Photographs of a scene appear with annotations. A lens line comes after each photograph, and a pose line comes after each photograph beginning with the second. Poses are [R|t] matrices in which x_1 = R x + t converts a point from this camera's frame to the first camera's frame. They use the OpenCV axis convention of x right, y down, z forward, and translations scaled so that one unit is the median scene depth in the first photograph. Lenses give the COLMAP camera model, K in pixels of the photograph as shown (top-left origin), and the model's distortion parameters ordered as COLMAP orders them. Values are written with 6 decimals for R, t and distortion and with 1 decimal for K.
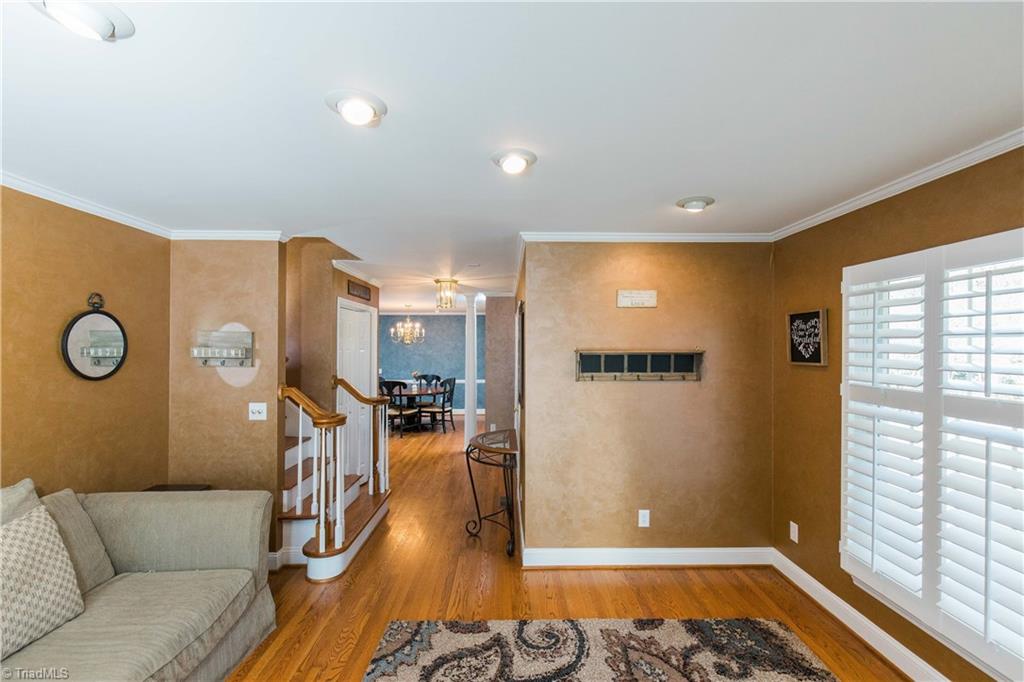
lens RADIAL K [[465.6, 0, 511.6], [0, 465.6, 341.0], [0, 0, 1]] dist [0.004196, -0.000295]
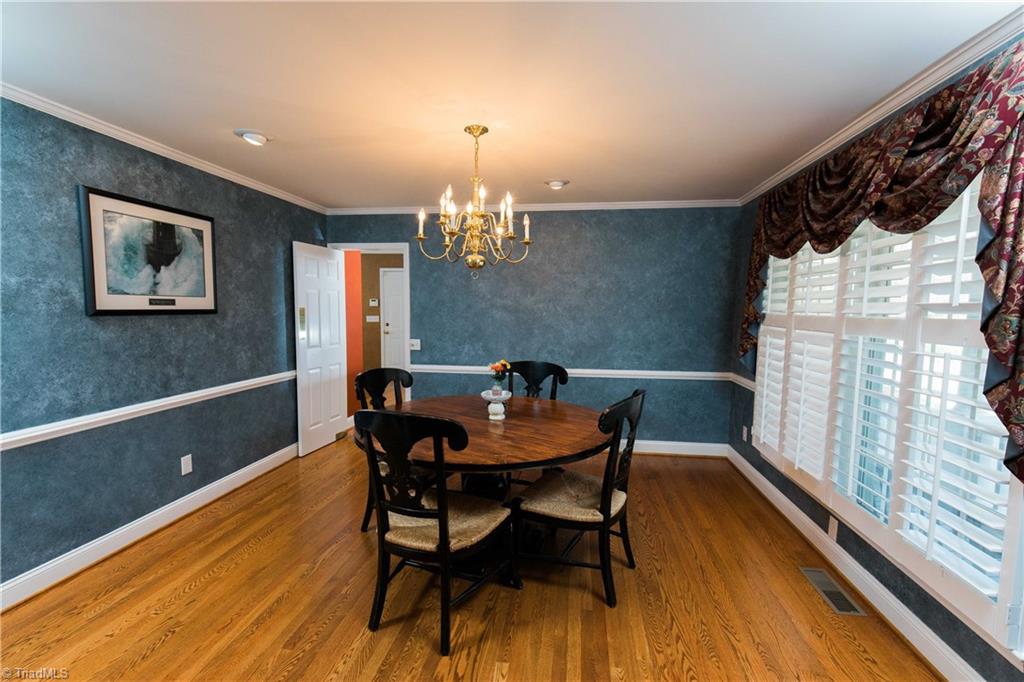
lens RADIAL K [[465.6, 0, 510.0], [0, 465.6, 343.2], [0, 0, 1]] dist [0.004196, -0.000295]
pose [[0.987825, 0.025212, -0.153511, -0.136000], [-0.012167, 0.996279, 0.085329, 0.027127], [0.155091, -0.082422, 0.984456, 0.624650]]
